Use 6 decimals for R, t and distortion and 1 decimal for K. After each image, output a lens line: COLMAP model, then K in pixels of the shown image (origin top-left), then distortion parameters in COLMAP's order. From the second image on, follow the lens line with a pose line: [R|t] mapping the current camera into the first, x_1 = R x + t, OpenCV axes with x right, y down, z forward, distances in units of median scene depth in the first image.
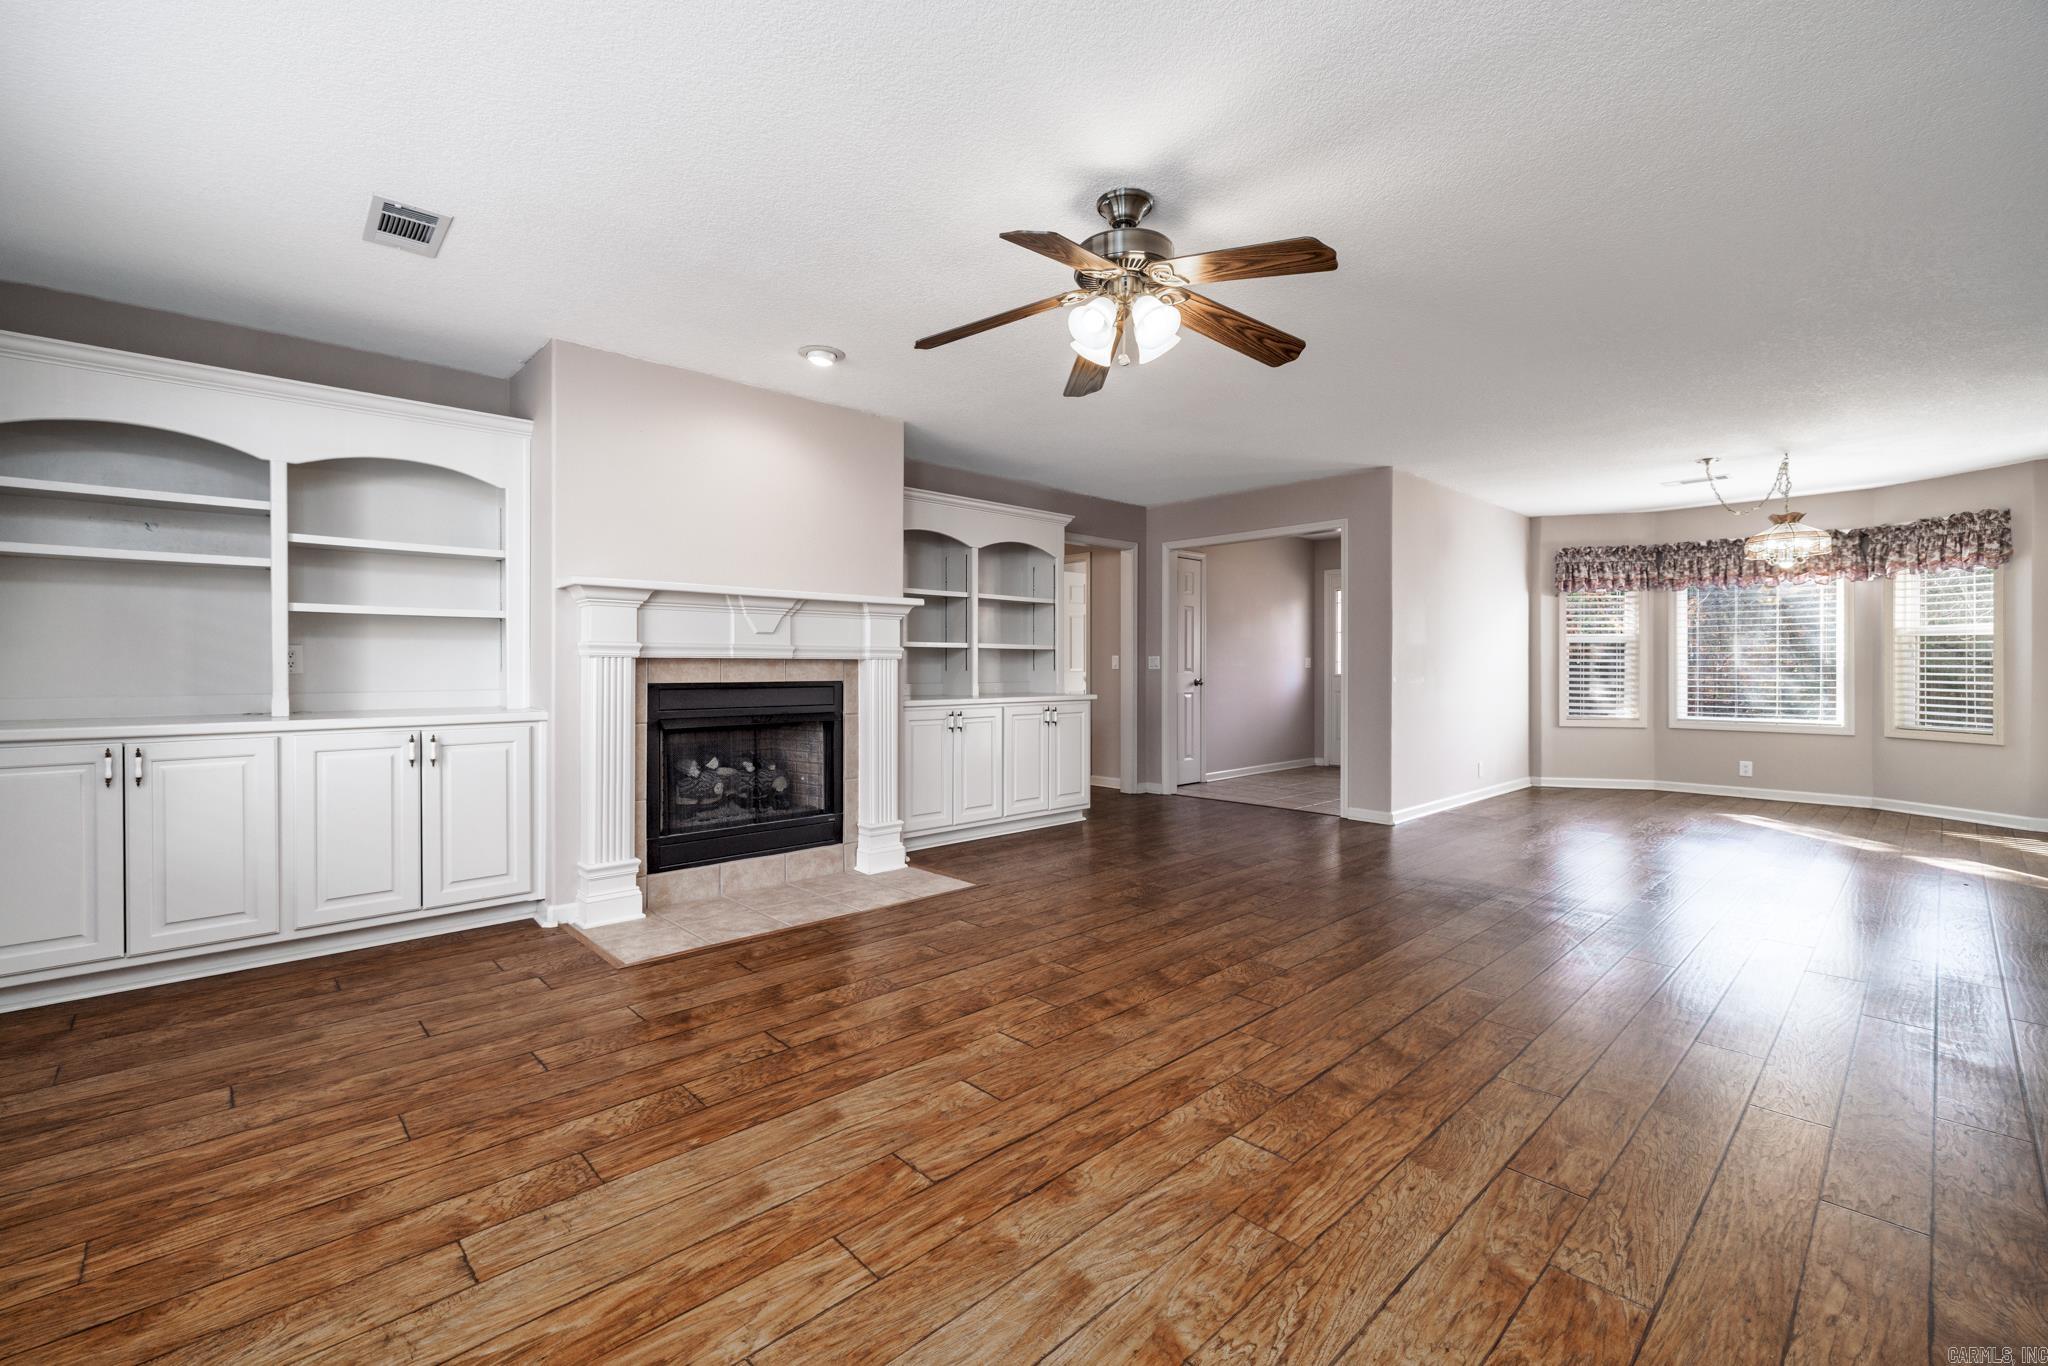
lens RADIAL K [[856.3, 0, 1020.6], [0, 856.3, 672.5], [0, 0, 1]] dist [0.005697, 0.000102]
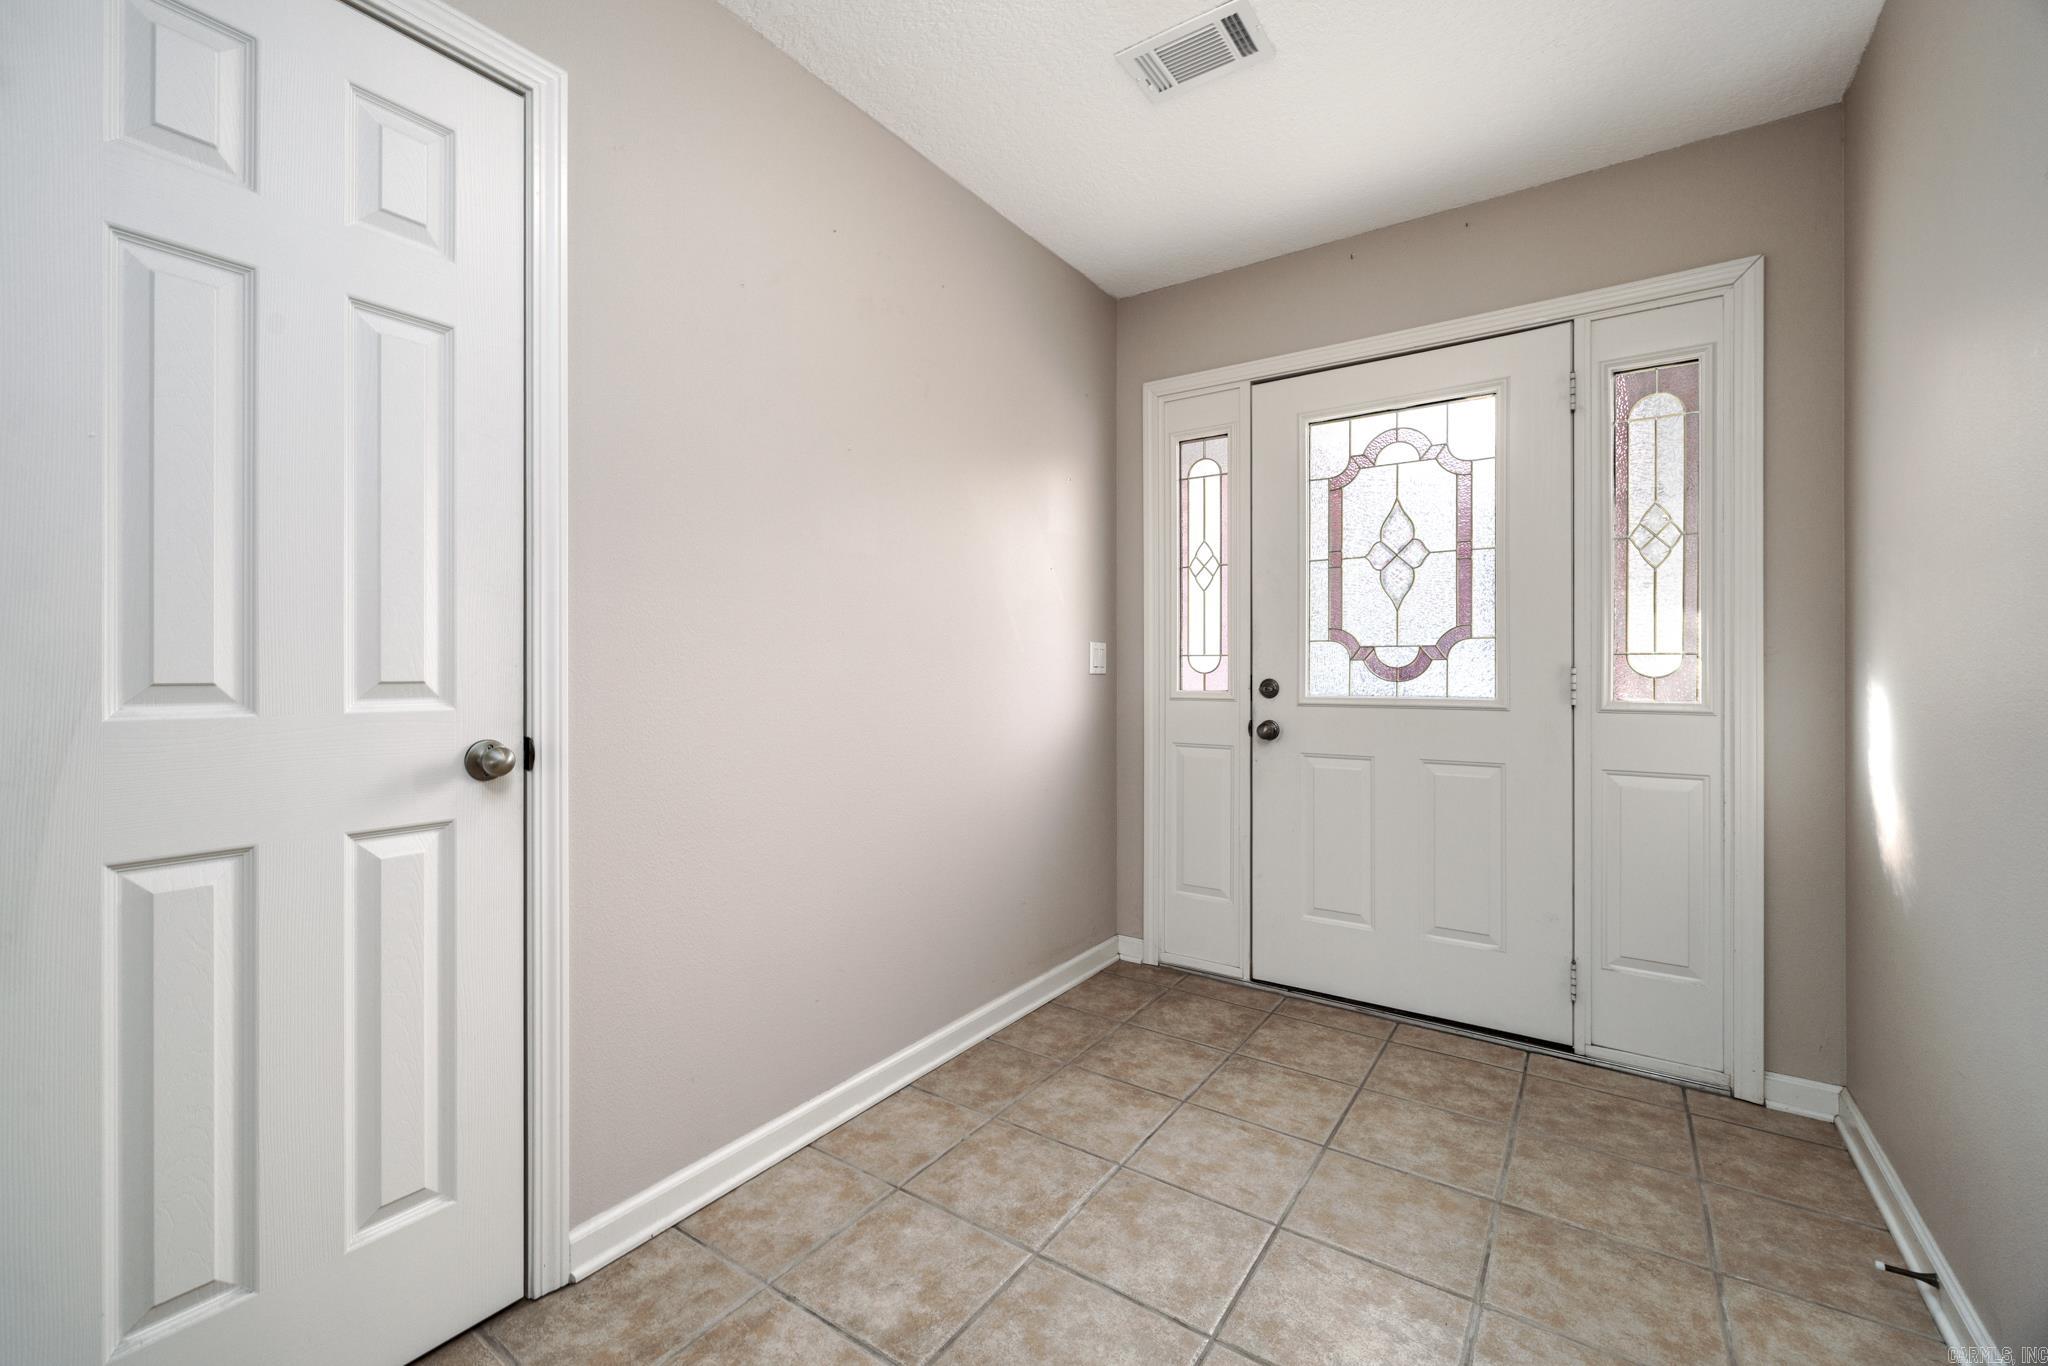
lens RADIAL K [[846.8, 0, 1024.1], [0, 846.8, 661.9], [0, 0, 1]] dist [-0.000131, 0.000005]
pose [[0.976056, 0.000257, 0.217517, 0.389816], [0.002070, 0.999943, -0.010469, -0.010301], [-0.217508, 0.010668, 0.976000, 1.132910]]
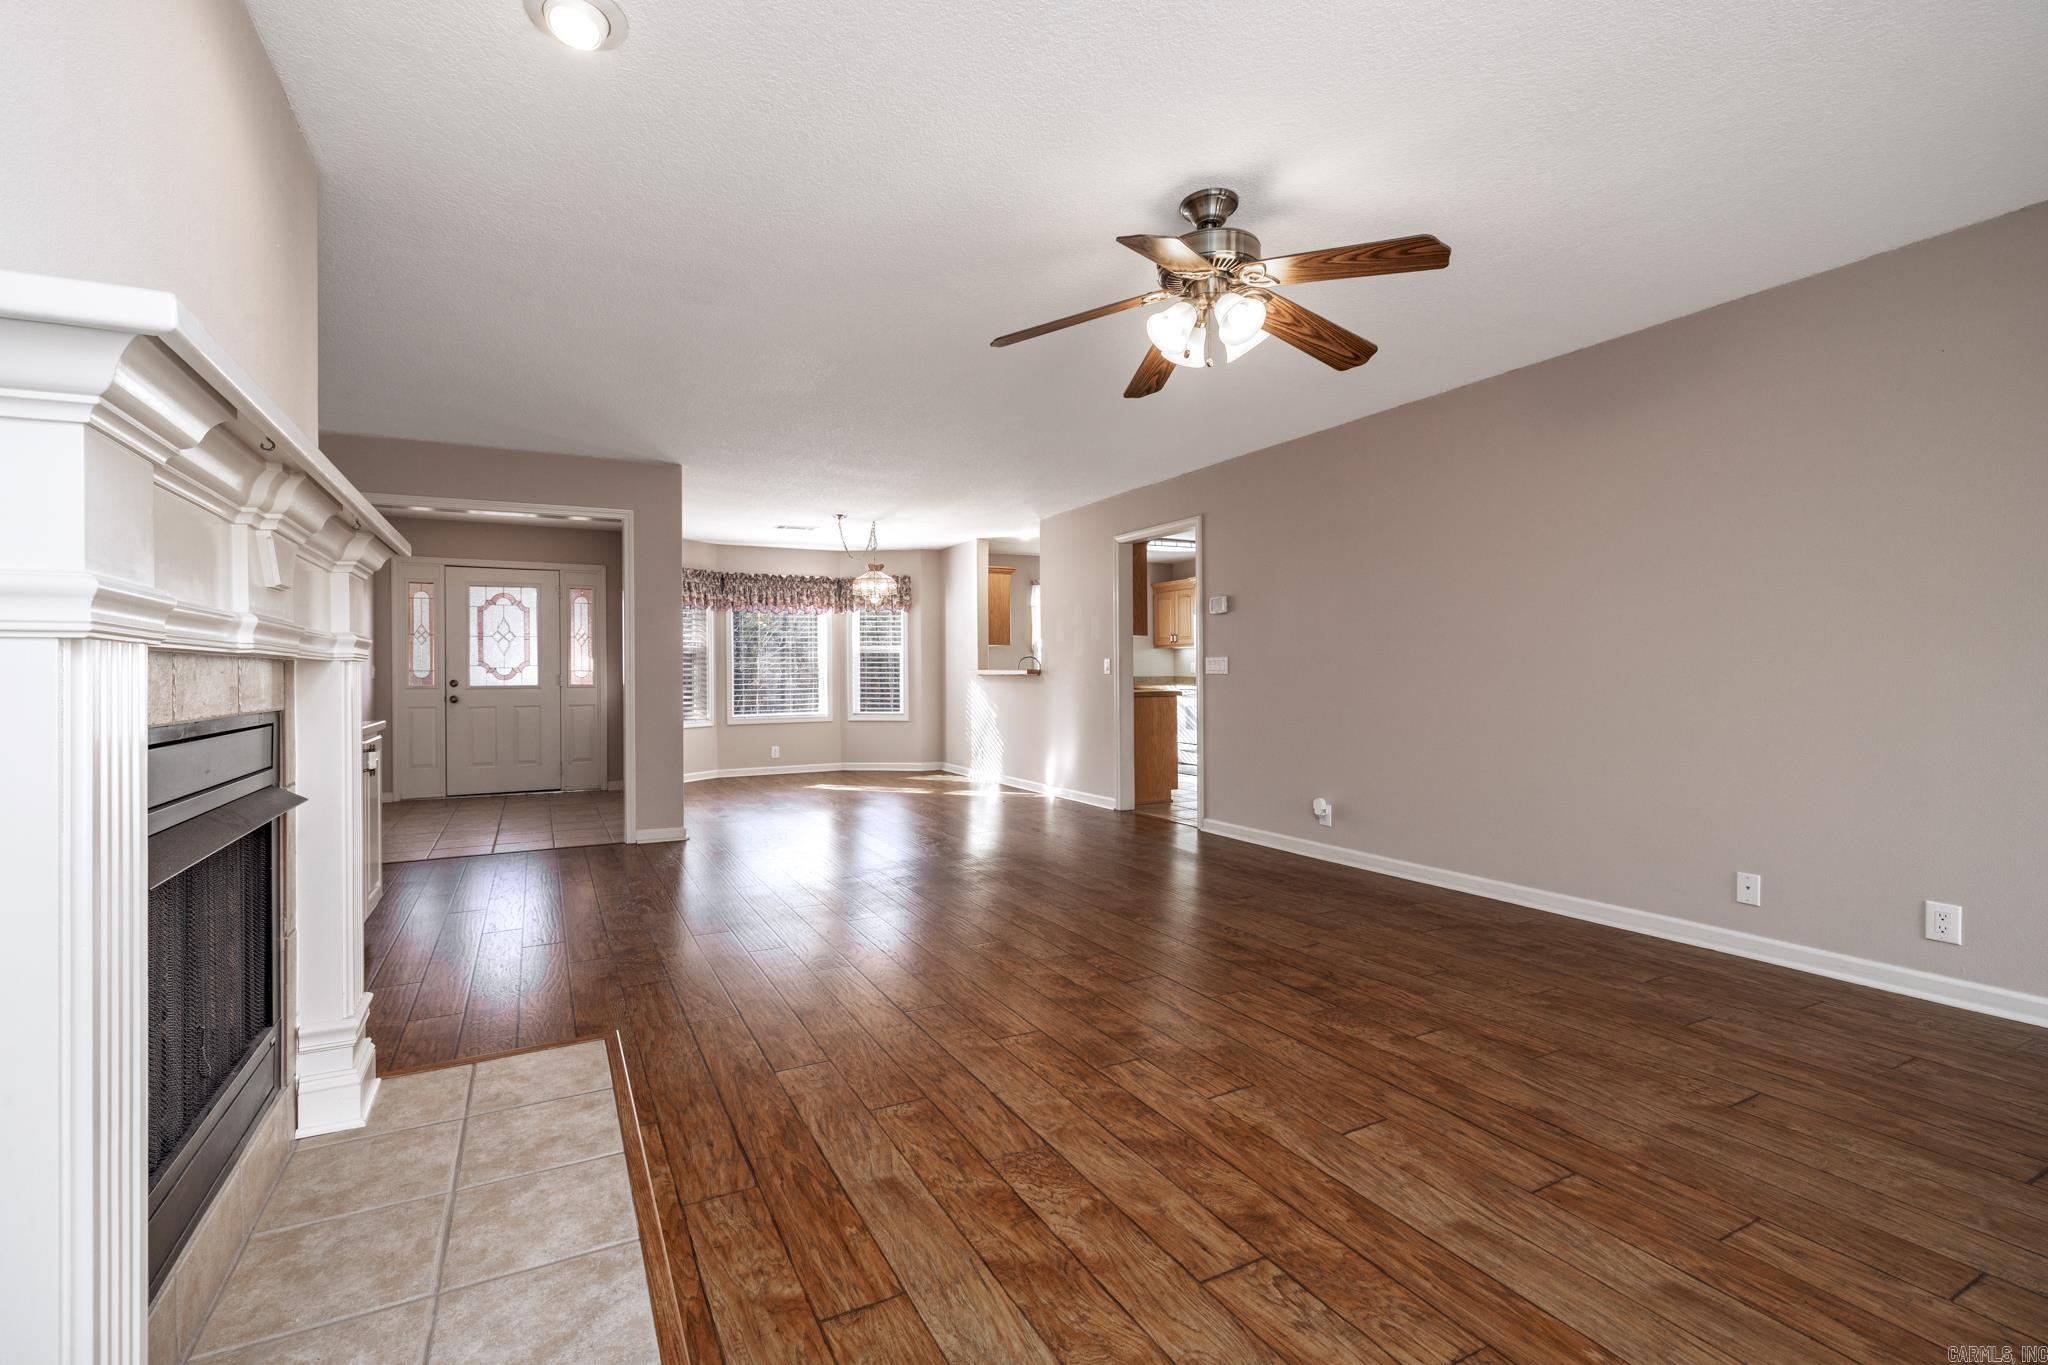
lens RADIAL K [[872.1, 0, 940.2], [0, 872.1, 669.3], [0, 0, 1]] dist [-0.000043, 0.000953]
pose [[0.309396, 0.001522, 0.950932, -0.421920], [0.014928, 0.999868, -0.006457, -0.001402], [-0.950816, 0.016194, 0.309332, 0.445367]]
